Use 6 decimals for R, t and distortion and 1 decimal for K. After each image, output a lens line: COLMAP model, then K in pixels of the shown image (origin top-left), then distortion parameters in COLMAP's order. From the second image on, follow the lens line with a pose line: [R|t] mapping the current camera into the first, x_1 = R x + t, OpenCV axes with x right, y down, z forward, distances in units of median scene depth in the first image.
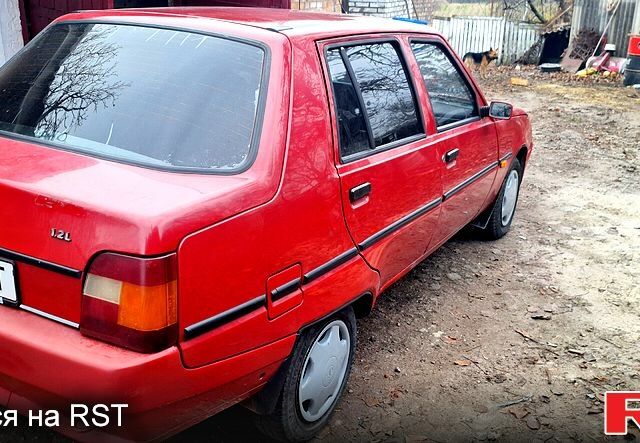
lens RADIAL K [[791.9, 0, 320.0], [0, 791.9, 221.5], [0, 0, 1]] dist [0.009580, 0.011036]
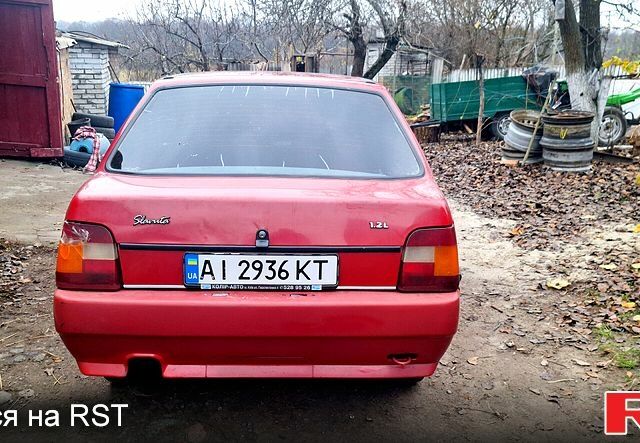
lens RADIAL K [[791.9, 0, 320.0], [0, 791.9, 221.5], [0, 0, 1]] dist [0.009580, 0.011036]
pose [[0.813756, -0.143314, 0.563261, -1.194438], [0.187185, 0.982110, -0.020546, 0.019572], [-0.550239, 0.122154, 0.826024, -0.108108]]
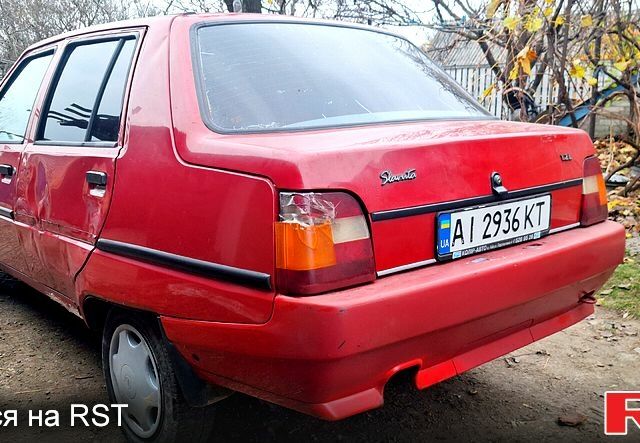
lens RADIAL K [[791.9, 0, 320.0], [0, 791.9, 221.5], [0, 0, 1]] dist [0.009580, 0.011036]
pose [[0.231204, -0.208360, 0.950332, -1.638248], [0.306718, 0.942597, 0.132044, -0.173988], [-0.923292, 0.260955, 0.281840, 1.021818]]
